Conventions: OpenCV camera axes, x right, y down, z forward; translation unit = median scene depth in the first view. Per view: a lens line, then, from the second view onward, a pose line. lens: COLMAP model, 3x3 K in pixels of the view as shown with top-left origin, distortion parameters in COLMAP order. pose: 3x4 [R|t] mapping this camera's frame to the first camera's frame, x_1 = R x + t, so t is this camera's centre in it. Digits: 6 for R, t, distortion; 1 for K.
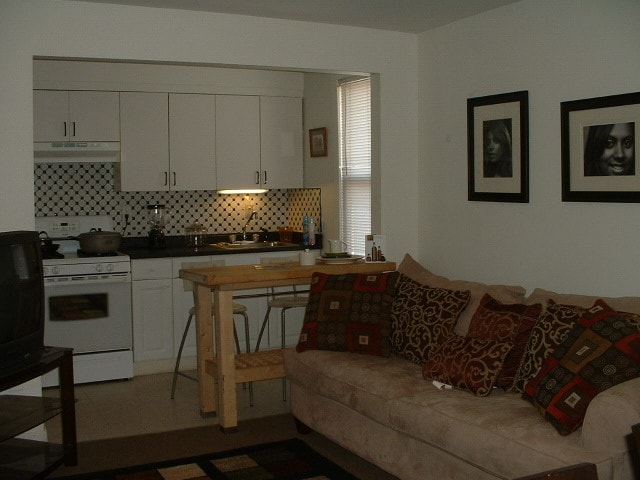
lens RADIAL K [[748.2, 0, 320.0], [0, 748.2, 240.0], [0, 0, 1]] dist [-0.222334, 0.143137]
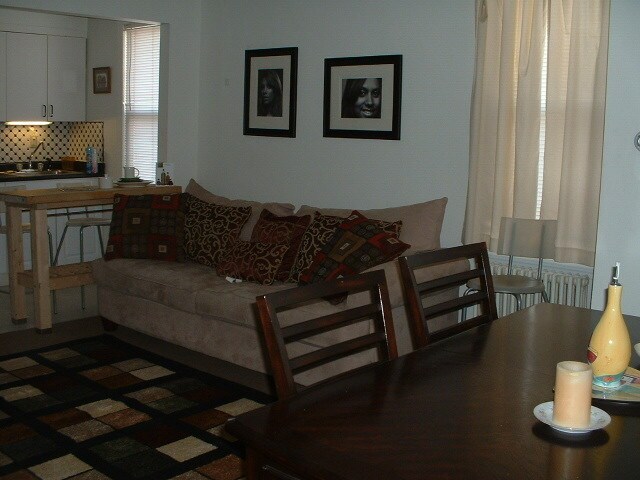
lens RADIAL K [[748.2, 0, 320.0], [0, 748.2, 240.0], [0, 0, 1]] dist [-0.222334, 0.143137]
pose [[0.937643, -0.015031, 0.347274, -0.117679], [-0.014462, 0.996513, 0.082180, 0.017725], [-0.347298, -0.082077, 0.934156, -0.206054]]
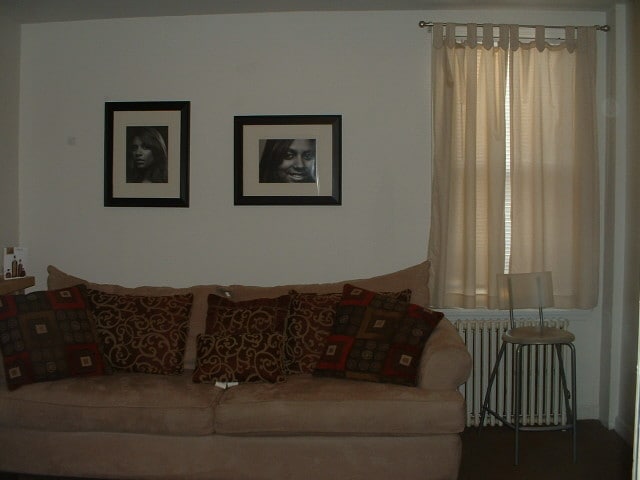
lens RADIAL K [[748.2, 0, 320.0], [0, 748.2, 240.0], [0, 0, 1]] dist [-0.222334, 0.143137]
pose [[0.509600, -0.048469, 0.859045, -0.547258], [0.051974, 0.998323, 0.025495, -0.021053], [-0.858840, 0.031656, 0.511264, 0.293489]]
